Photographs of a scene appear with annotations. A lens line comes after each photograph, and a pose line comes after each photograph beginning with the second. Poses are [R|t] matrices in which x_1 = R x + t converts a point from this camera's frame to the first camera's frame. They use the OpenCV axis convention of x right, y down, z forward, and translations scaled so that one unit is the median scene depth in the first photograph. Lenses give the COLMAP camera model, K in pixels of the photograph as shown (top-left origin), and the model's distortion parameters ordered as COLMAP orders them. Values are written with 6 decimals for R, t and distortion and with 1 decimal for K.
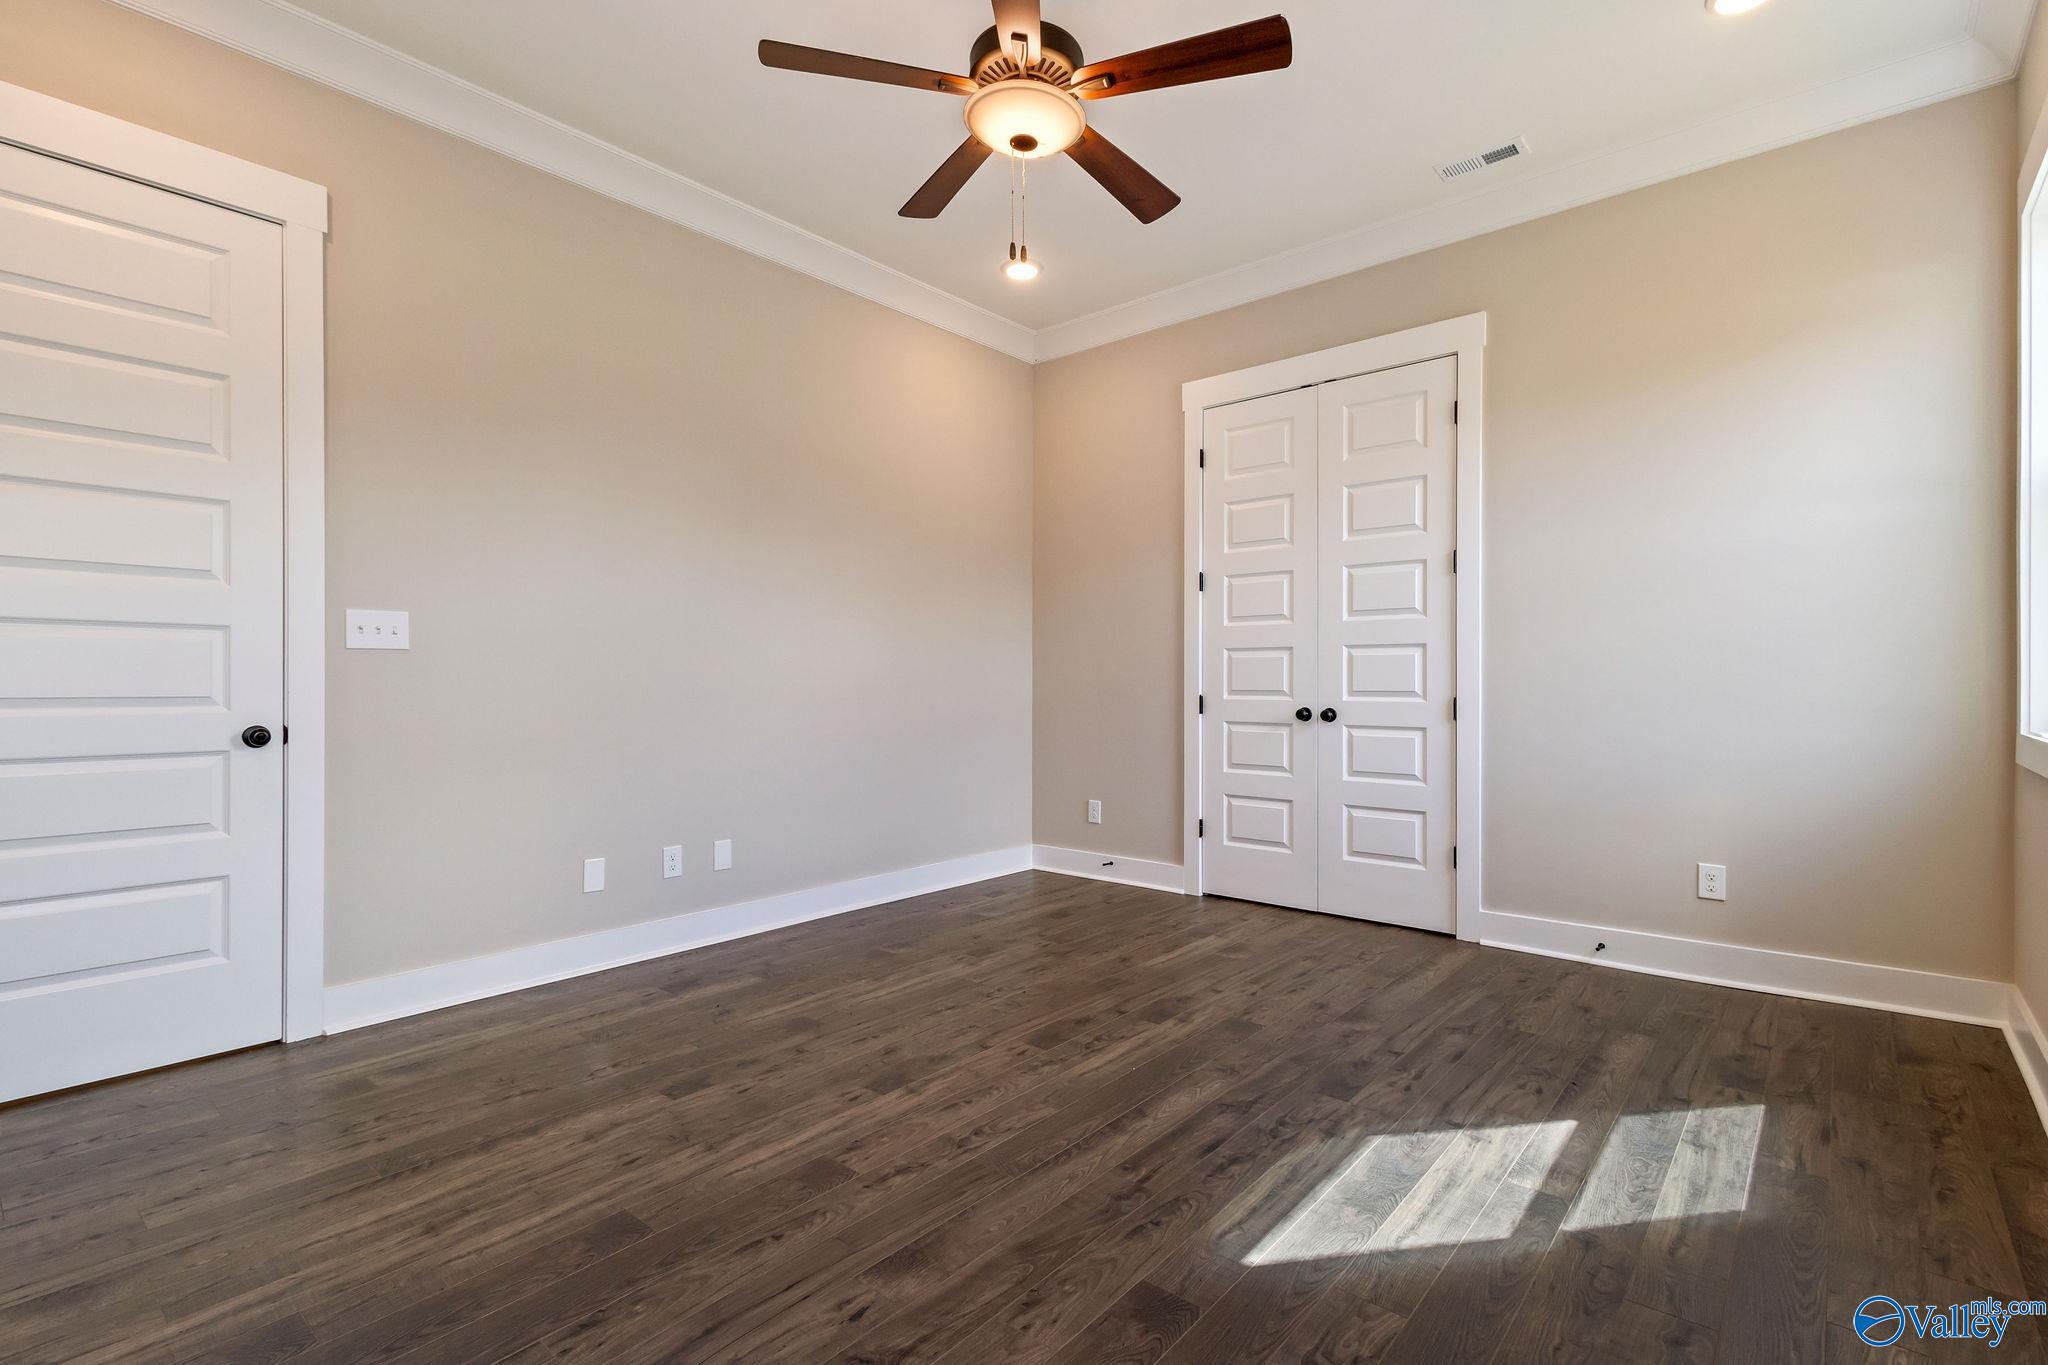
lens RADIAL K [[962.3, 0, 1026.2], [0, 962.3, 688.4], [0, 0, 1]] dist [0.008663, 0.000142]
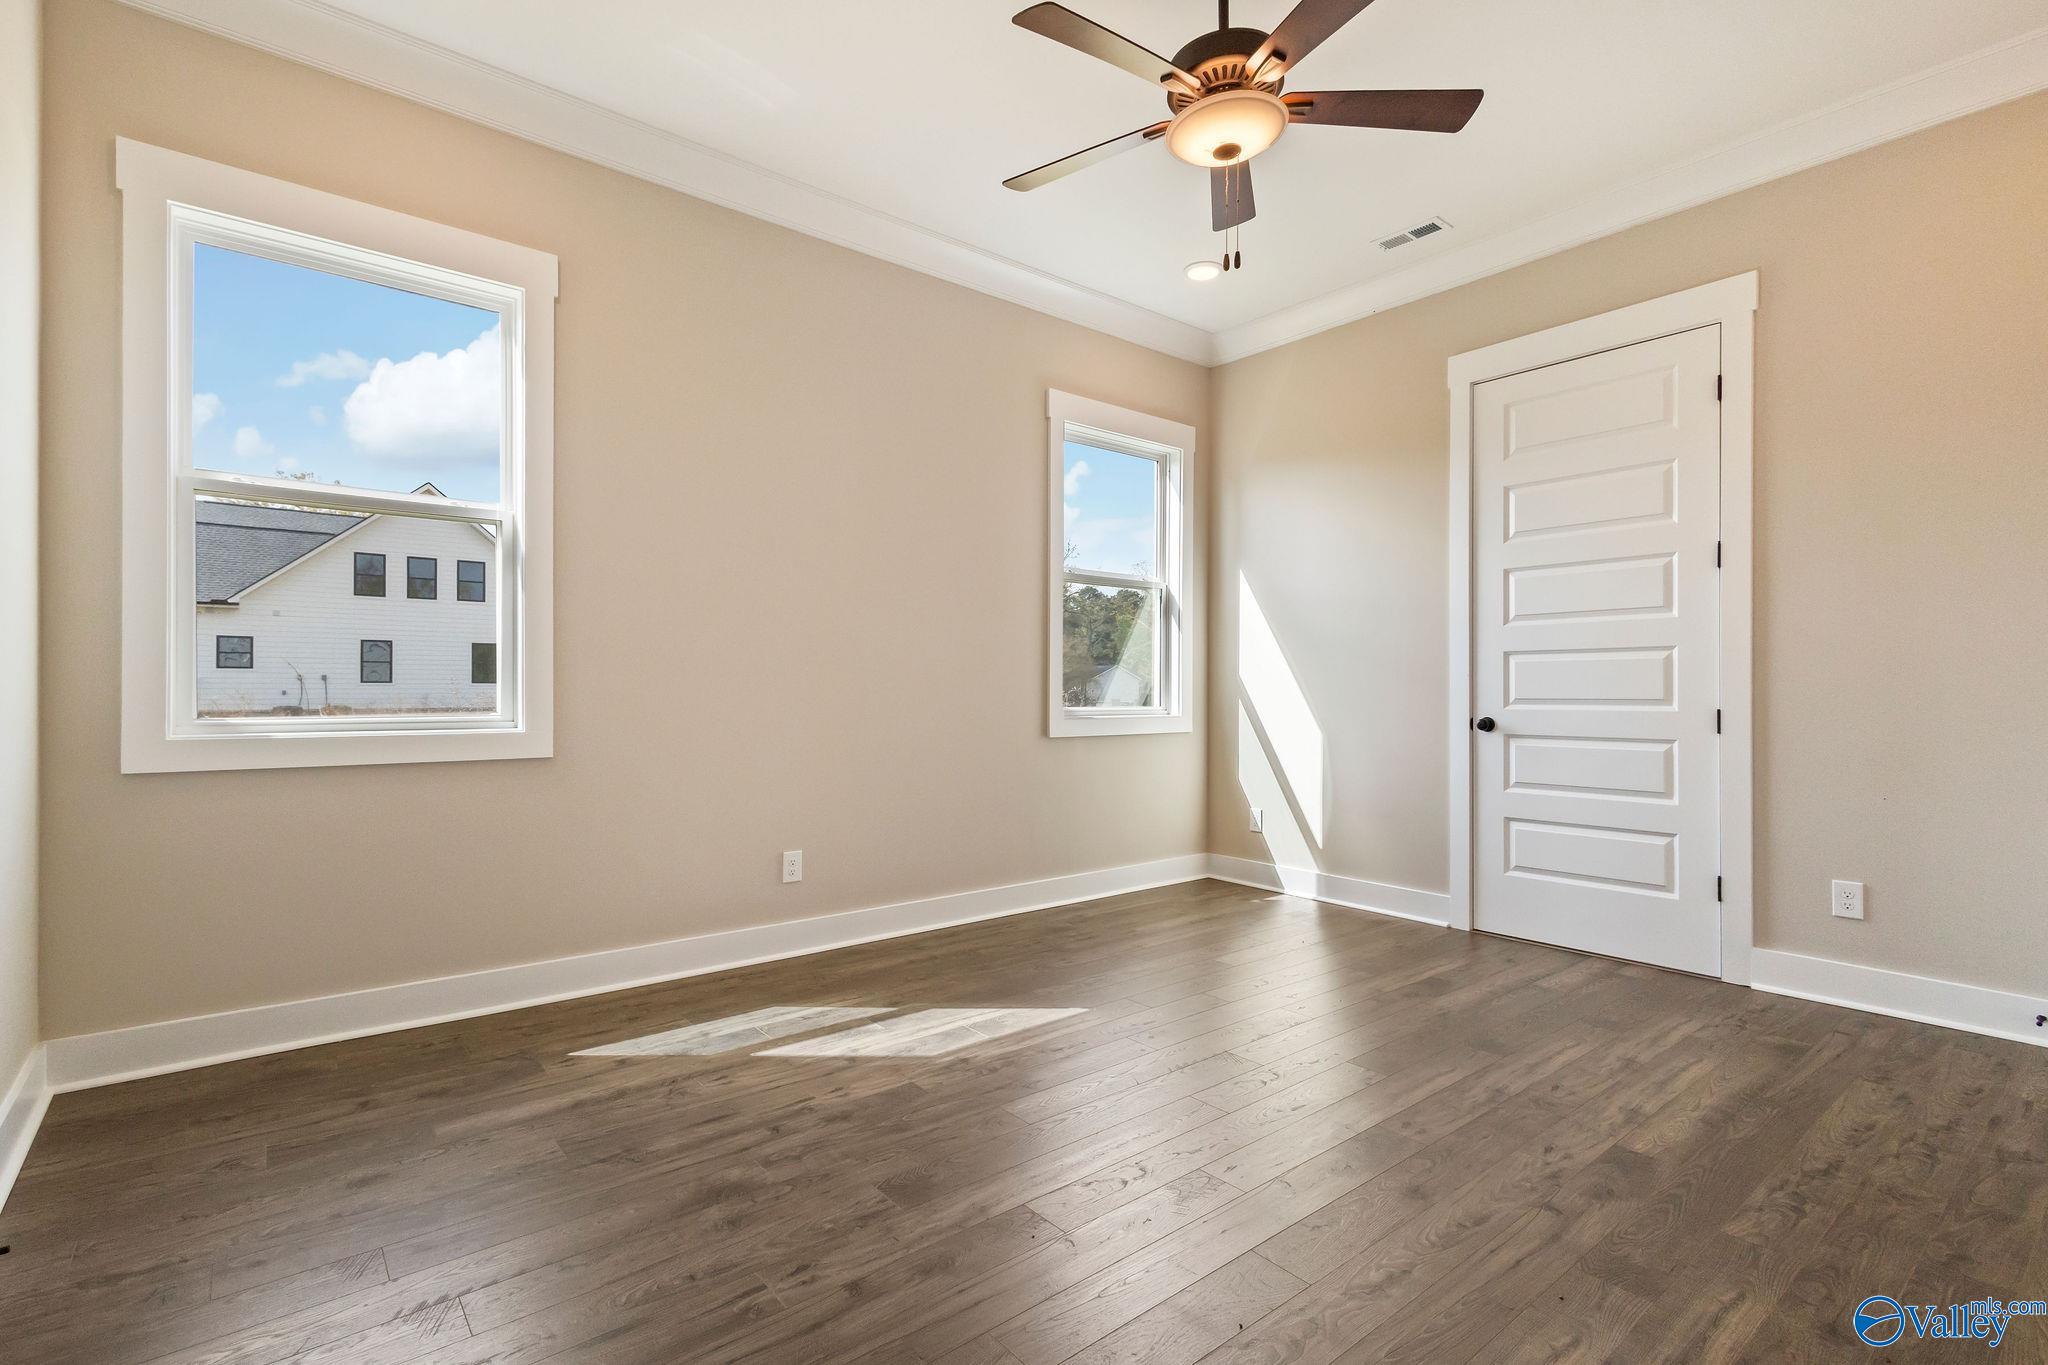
lens RADIAL K [[929.2, 0, 1010.1], [0, 929.2, 692.5], [0, 0, 1]] dist [0.009127, -0.000113]
pose [[-0.980372, -0.002807, 0.197135, 0.018939], [-0.000975, 0.999955, 0.009389, -0.008621], [-0.197153, 0.009012, -0.980331, 1.433030]]
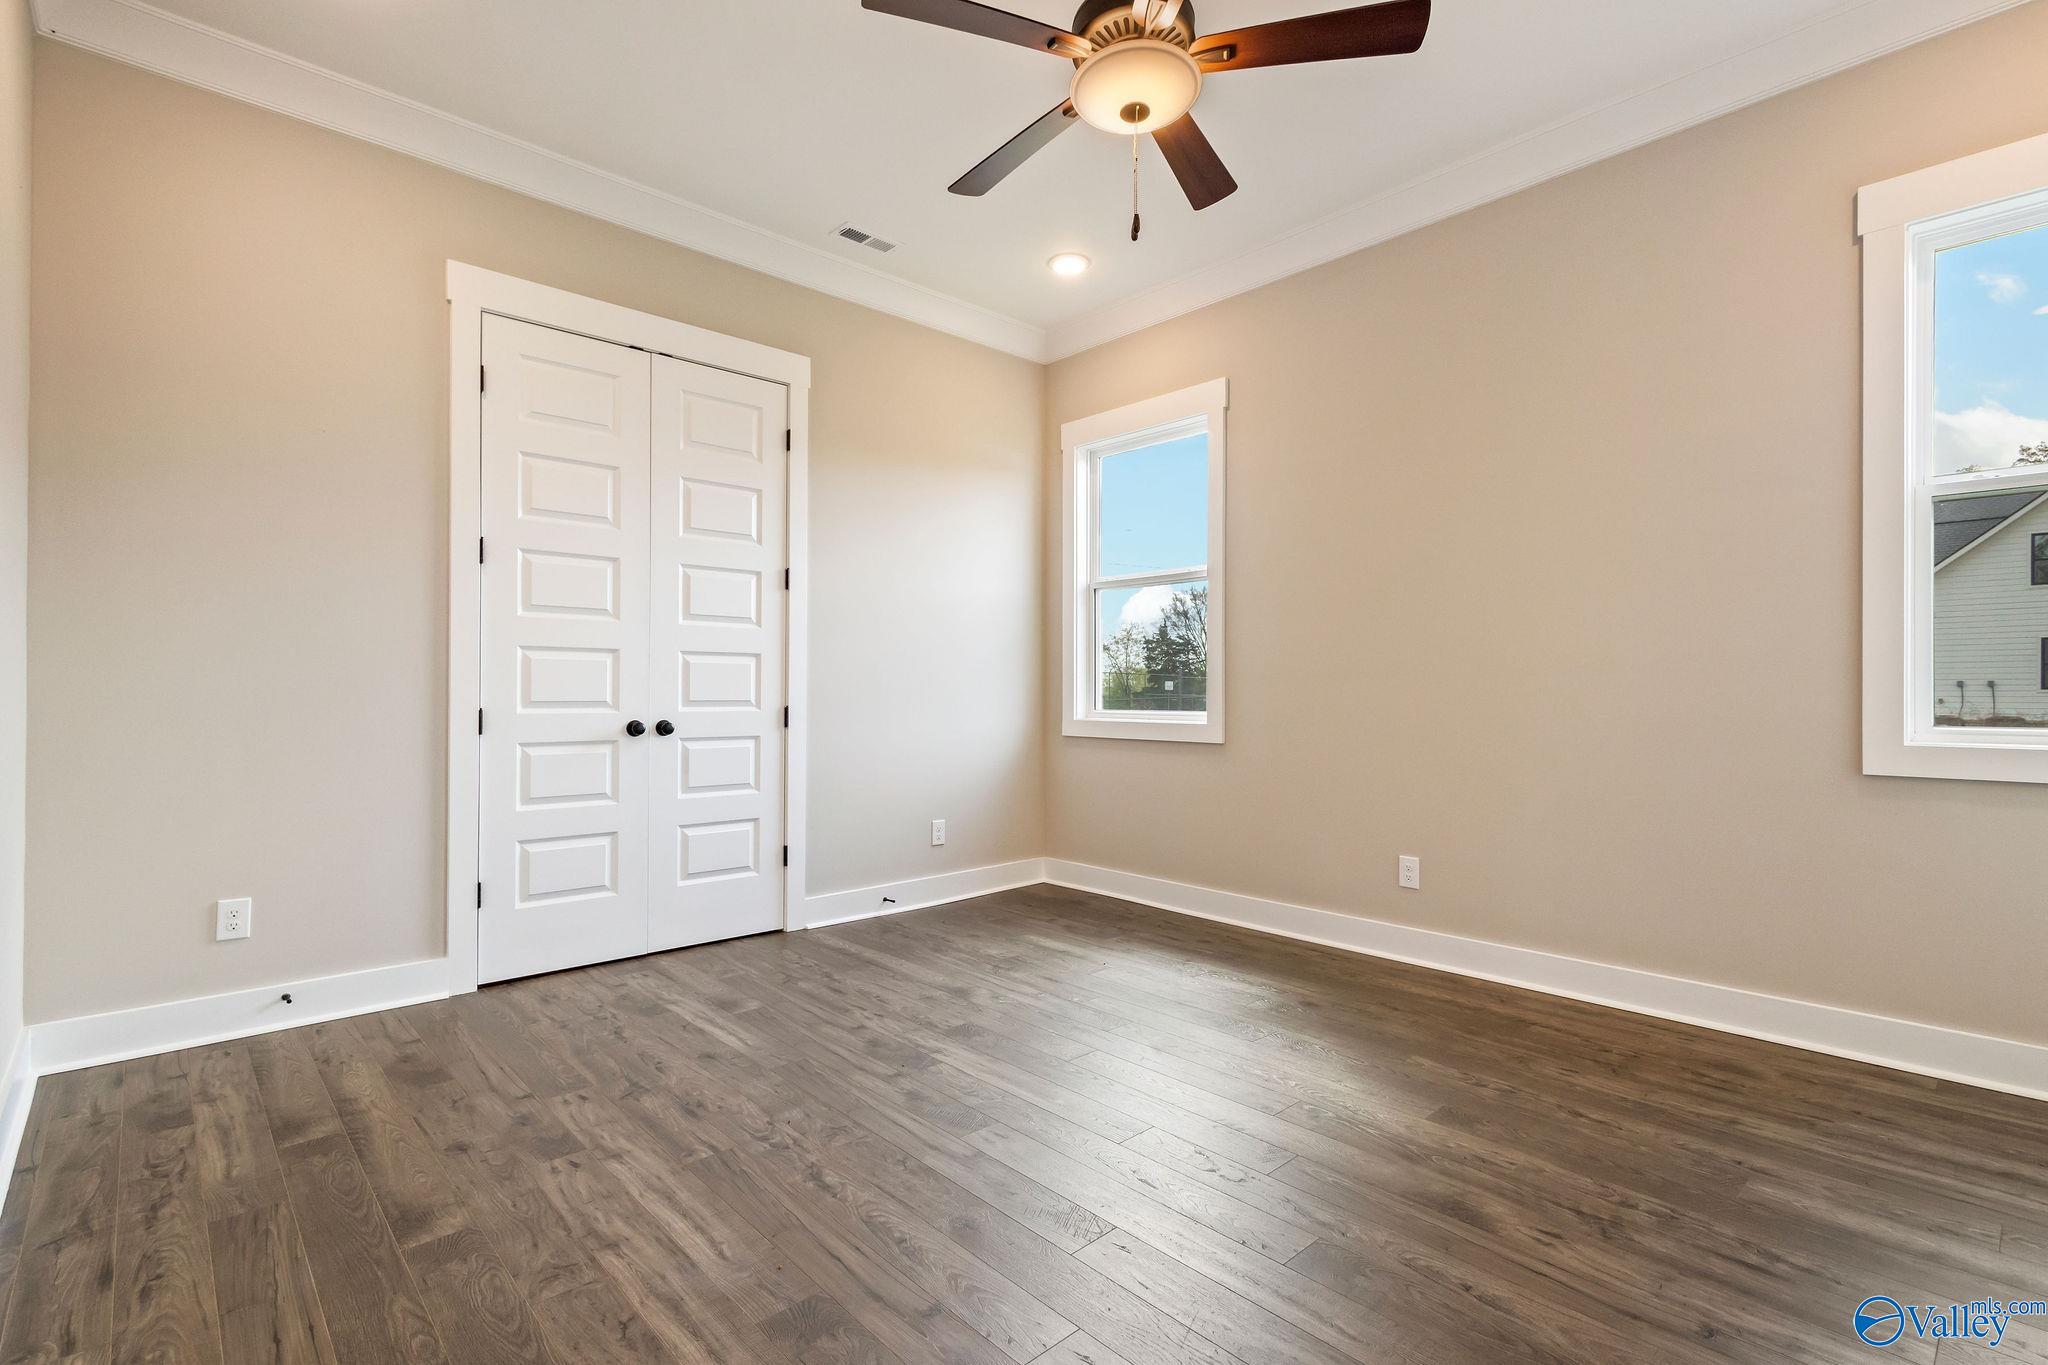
lens RADIAL K [[934.5, 0, 1044.3], [0, 934.5, 693.1], [0, 0, 1]] dist [0.005743, 0.000497]
pose [[0.104689, 0.001164, 0.994504, -0.653095], [0.004318, 0.999989, -0.001625, -0.002245], [-0.994496, 0.004464, 0.104683, 0.712545]]
